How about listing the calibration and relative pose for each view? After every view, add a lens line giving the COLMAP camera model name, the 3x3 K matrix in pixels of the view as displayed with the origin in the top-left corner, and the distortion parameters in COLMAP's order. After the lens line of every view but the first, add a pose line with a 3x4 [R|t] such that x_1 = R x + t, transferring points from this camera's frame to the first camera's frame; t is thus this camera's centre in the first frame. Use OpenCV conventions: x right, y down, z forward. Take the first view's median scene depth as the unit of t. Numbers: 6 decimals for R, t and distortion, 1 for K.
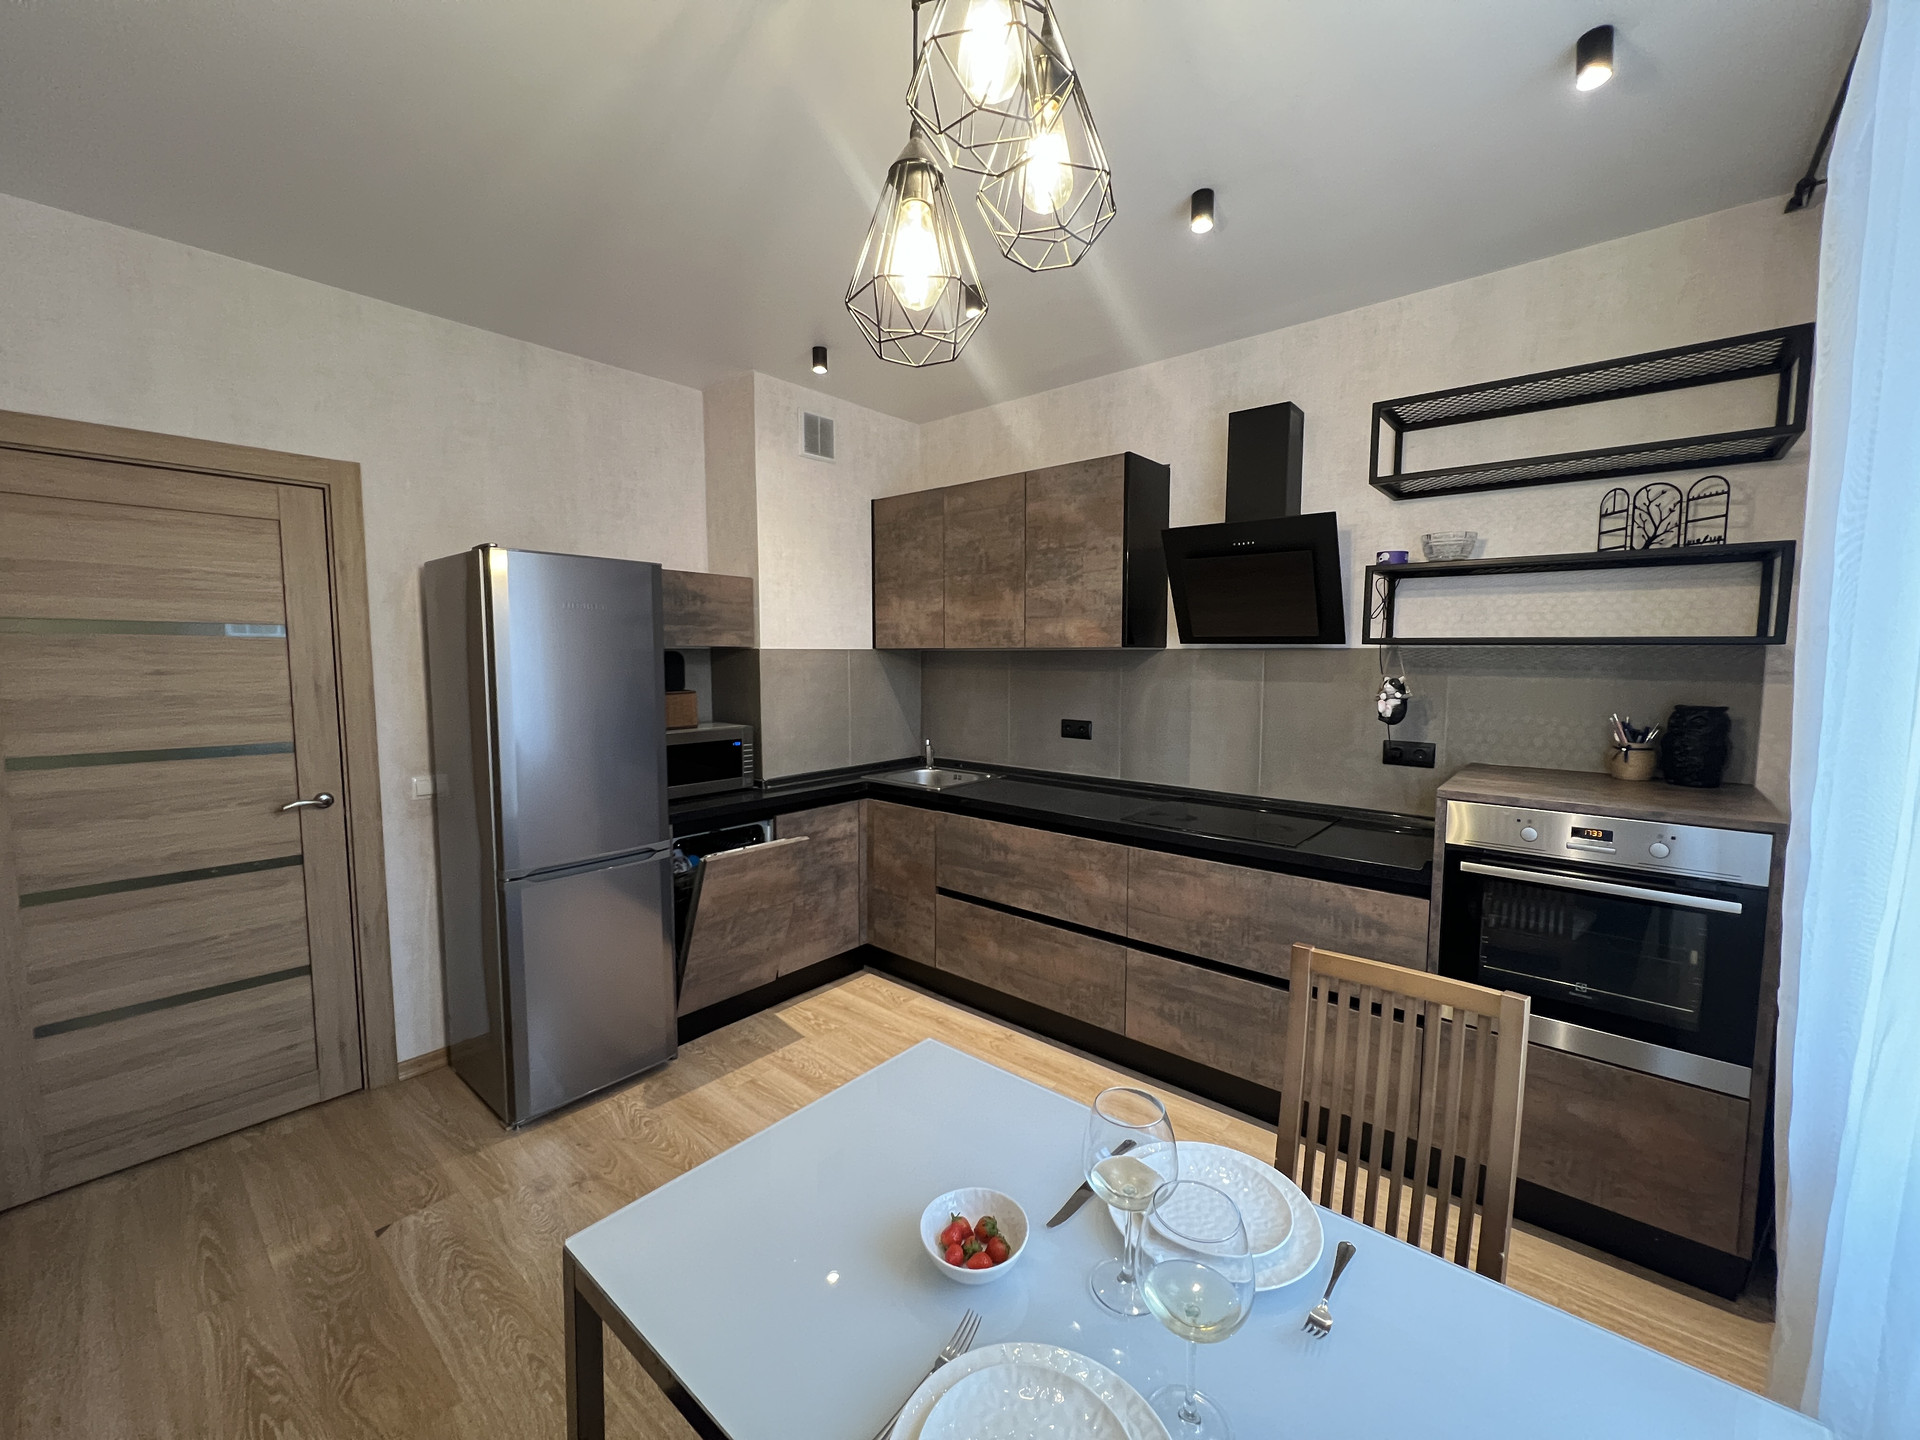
lens RADIAL K [[767.7, 0, 959.8], [0, 767.7, 721.8], [0, 0, 1]] dist [-0.001757, 0.000237]
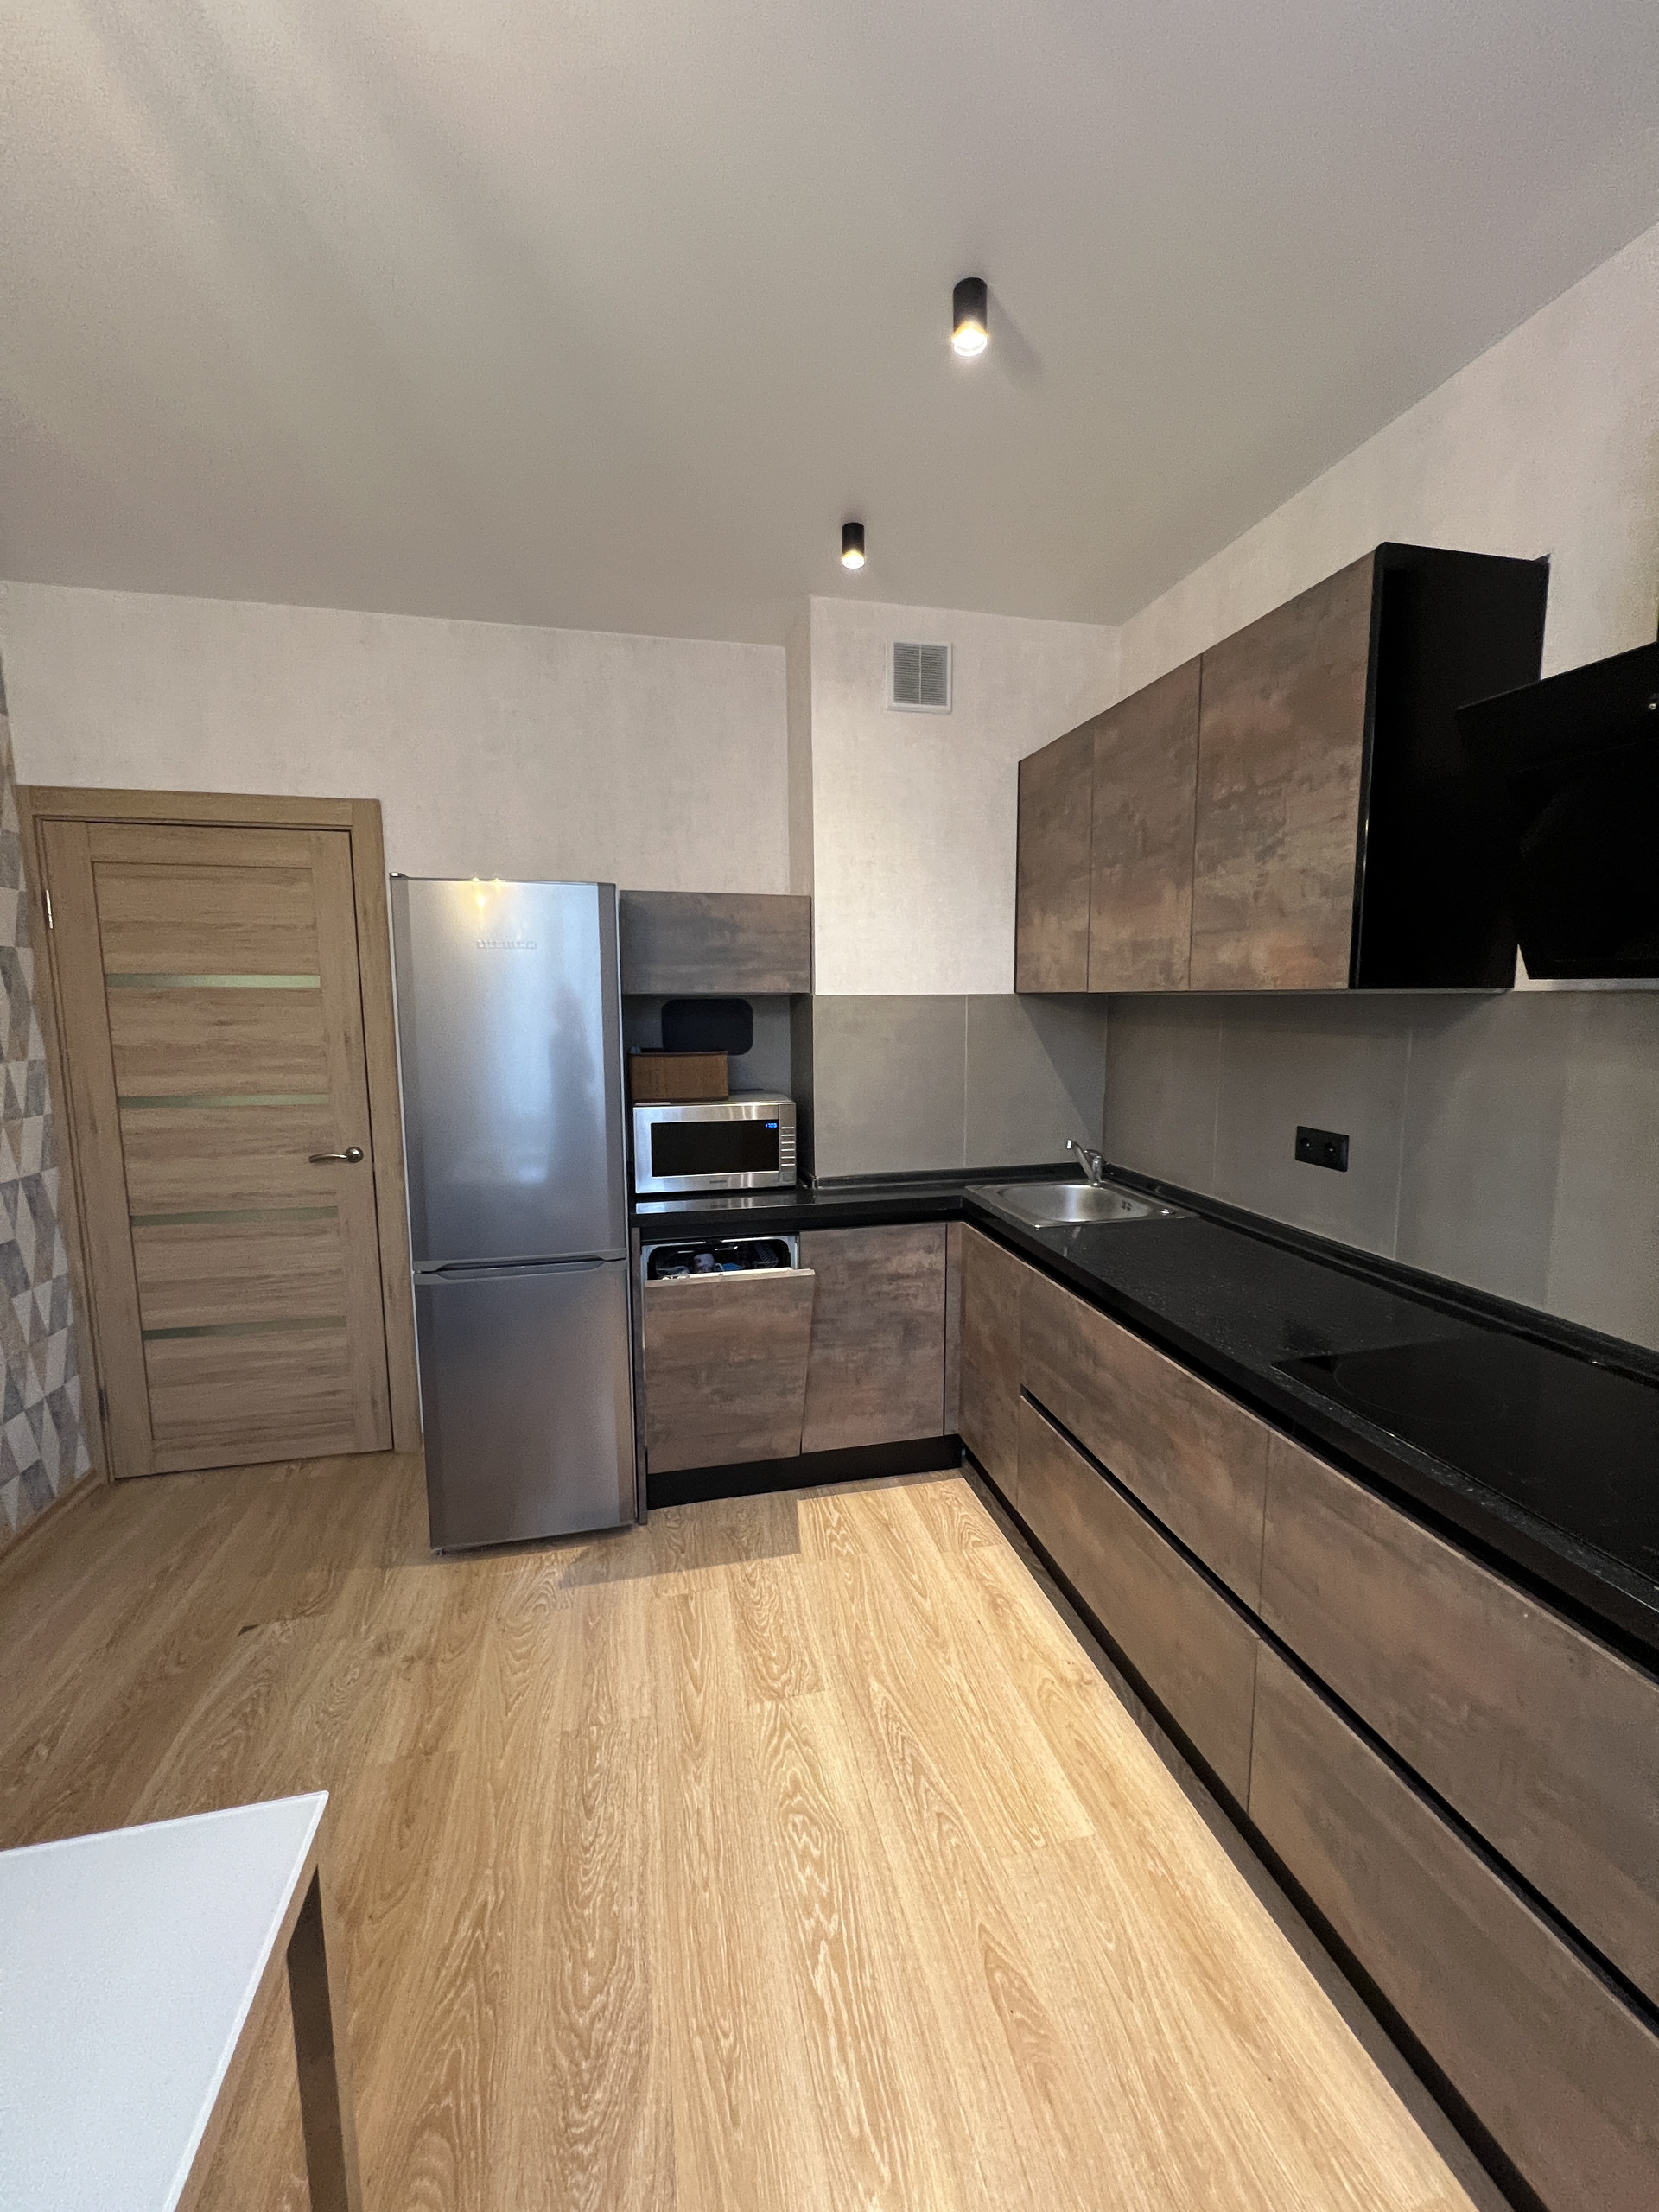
lens RADIAL K [[884.4, 0, 836.6], [0, 884.4, 1110.8], [0, 0, 1]] dist [-0.001757, 0.000237]
pose [[0.806923, 0.071724, -0.586285, 0.273175], [-0.047683, 0.997270, 0.056374, -0.038725], [0.588728, -0.017534, 0.808141, 0.380765]]
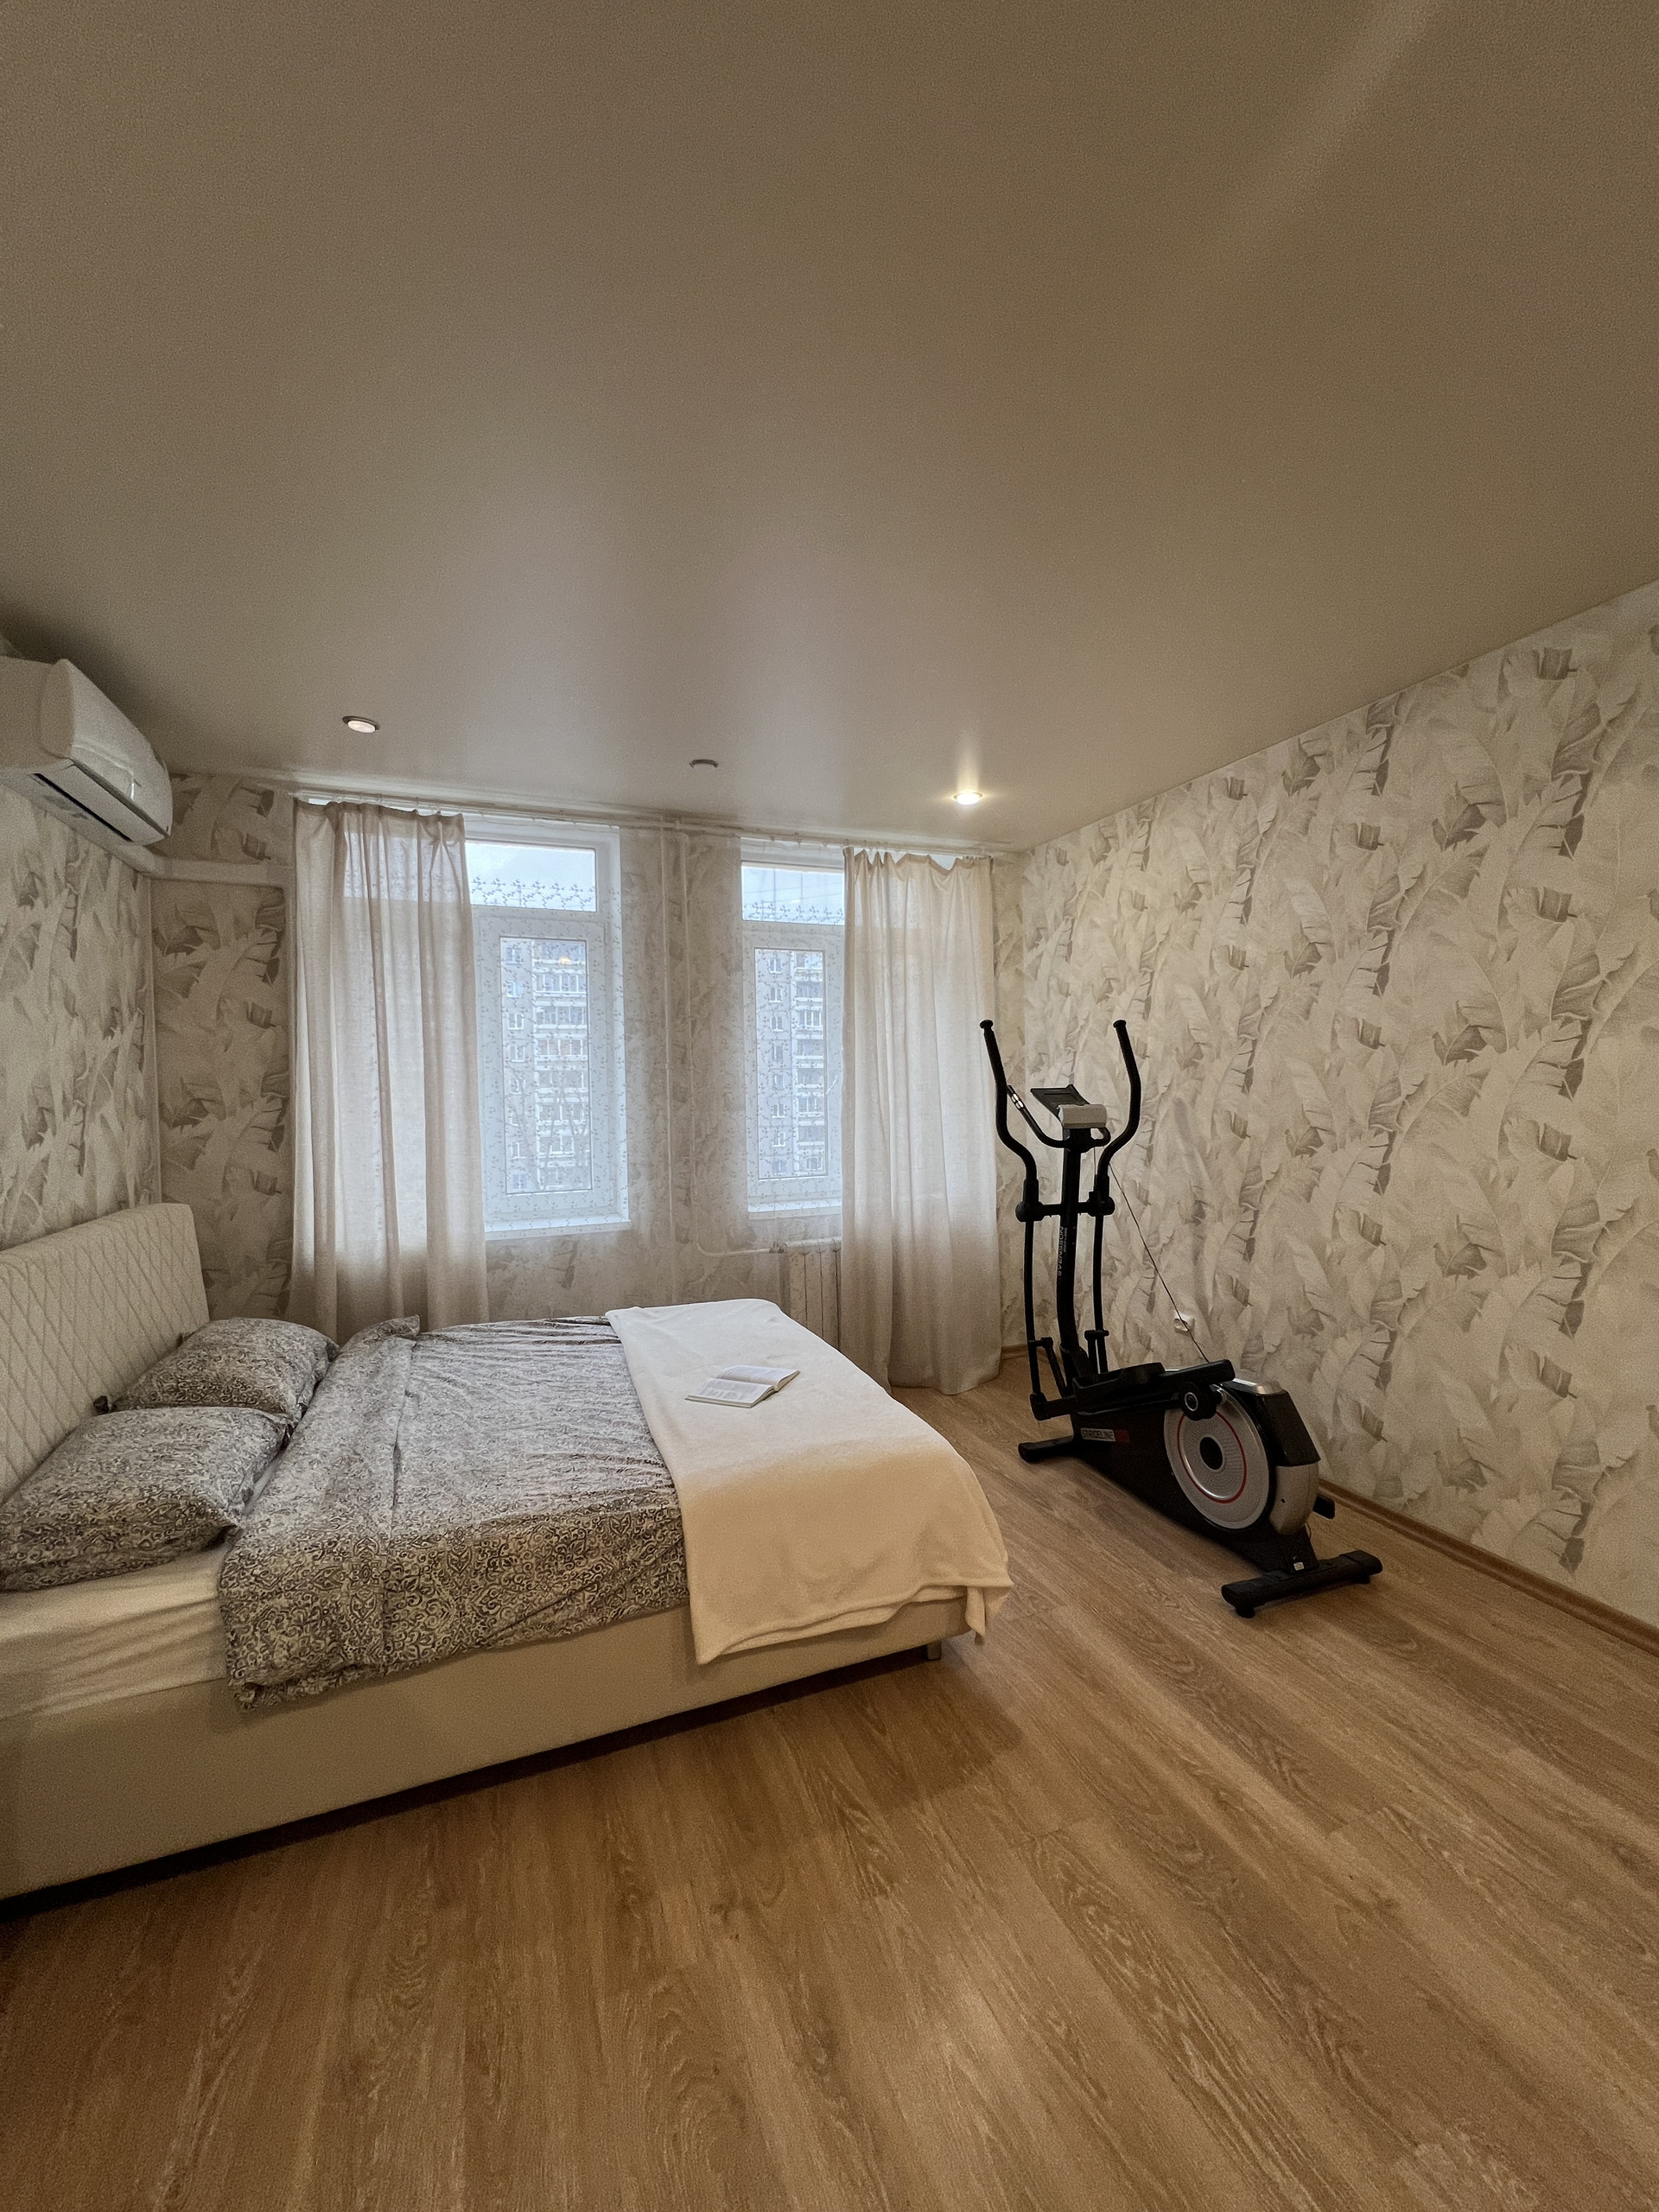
lens RADIAL K [[884.4, 0, 828.1], [0, 884.4, 1100.3], [0, 0, 1]] dist [-0.001757, 0.000237]
pose [[0.885468, 0.002041, -0.464696, 0.066848], [-0.031448, 0.997961, -0.055539, -0.018199], [0.463635, 0.063791, 0.883727, 0.228955]]
